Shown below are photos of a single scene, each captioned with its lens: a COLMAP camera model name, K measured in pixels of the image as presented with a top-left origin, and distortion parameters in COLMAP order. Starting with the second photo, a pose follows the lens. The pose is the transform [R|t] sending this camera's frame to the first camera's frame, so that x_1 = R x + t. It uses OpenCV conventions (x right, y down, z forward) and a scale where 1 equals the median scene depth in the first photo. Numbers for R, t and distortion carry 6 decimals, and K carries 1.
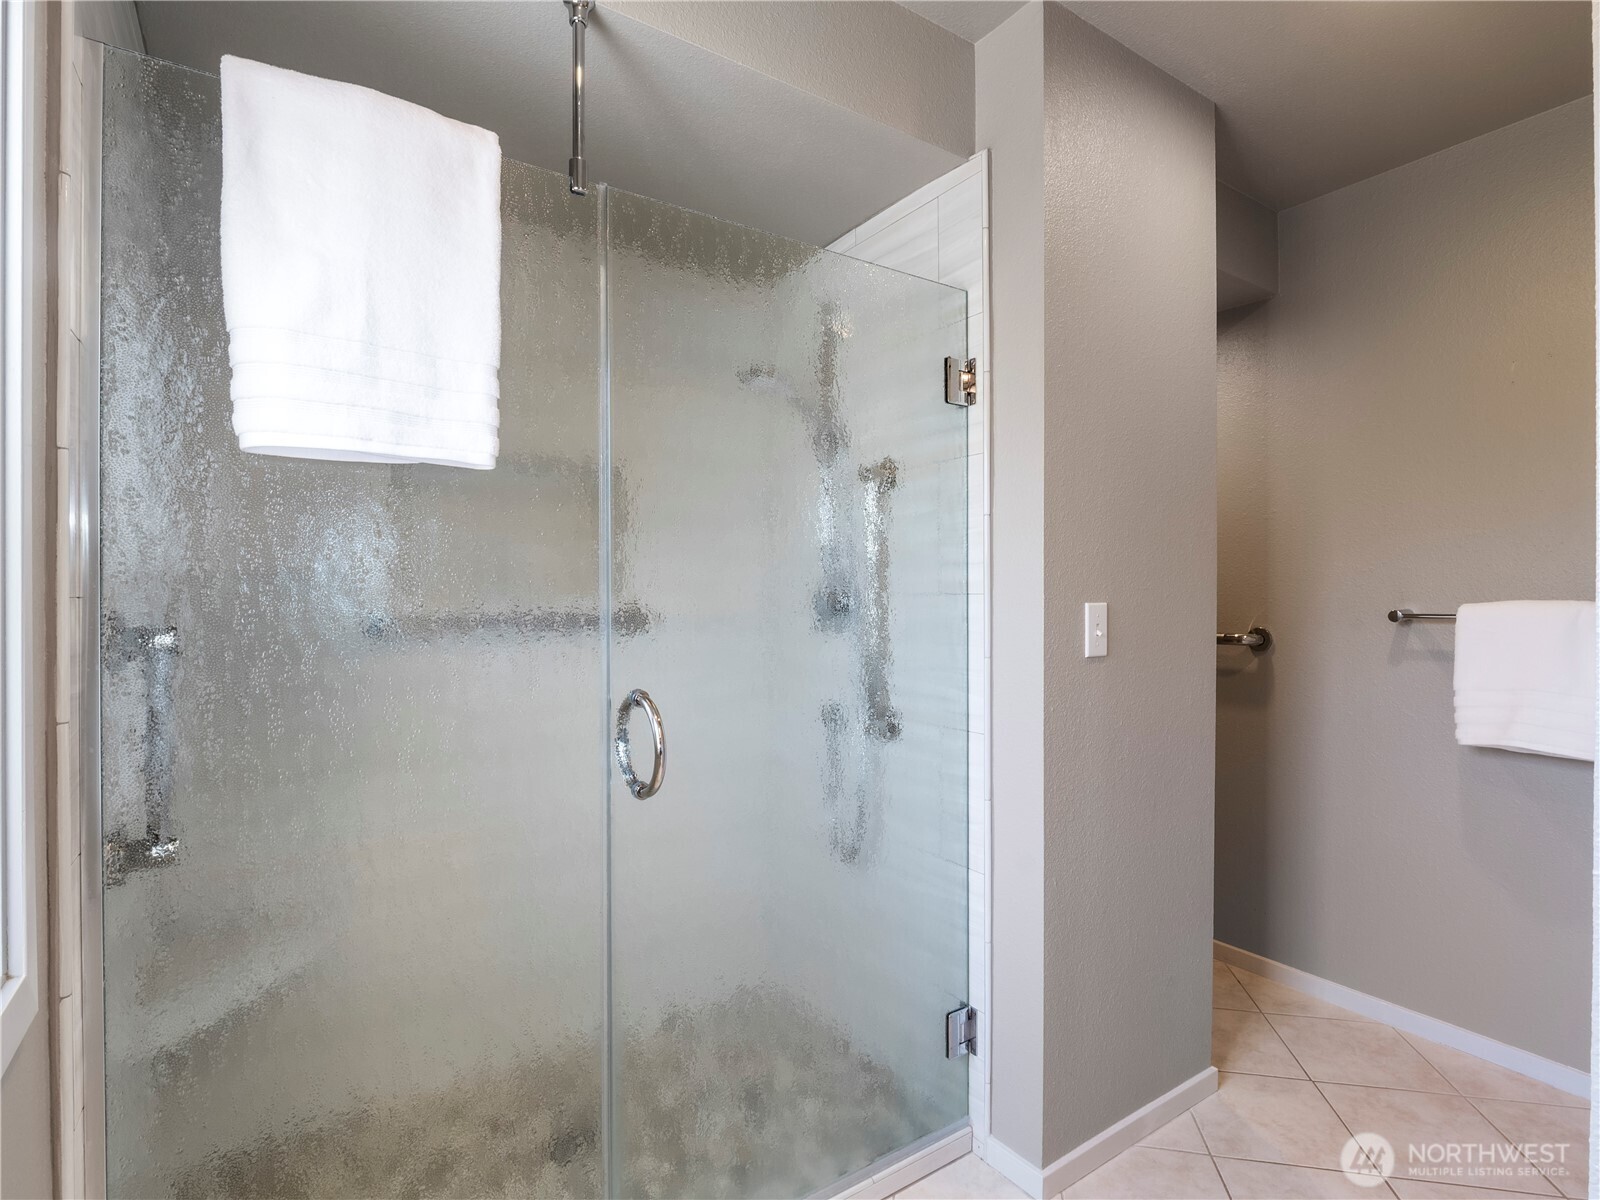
lens RADIAL K [[780.4, 0, 798.7], [0, 780.4, 598.6], [0, 0, 1]] dist [-0.008669, 0.002210]
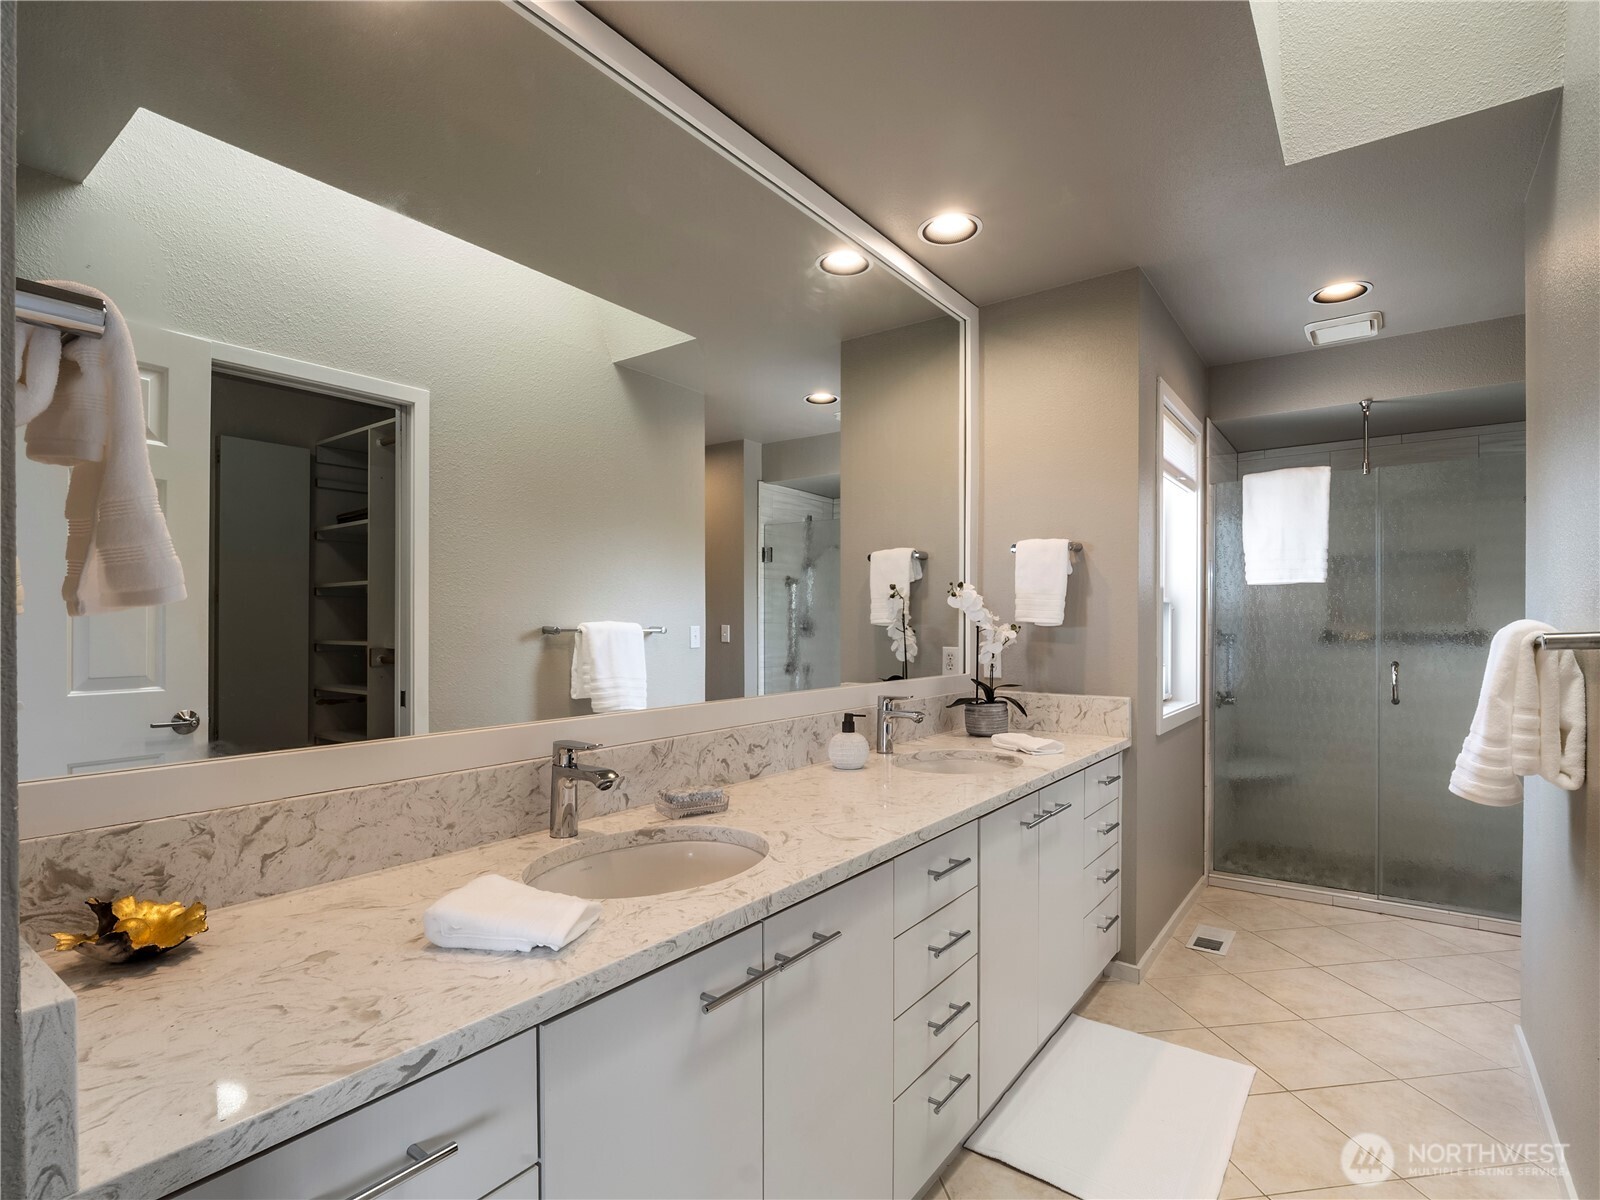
lens RADIAL K [[780.4, 0, 799.7], [0, 780.4, 613.1], [0, 0, 1]] dist [-0.008669, 0.002210]
pose [[0.344746, -0.007028, -0.938670, 1.732278], [-0.007654, 0.999918, -0.010298, -0.001140], [0.938665, 0.010735, 0.344664, -1.948240]]
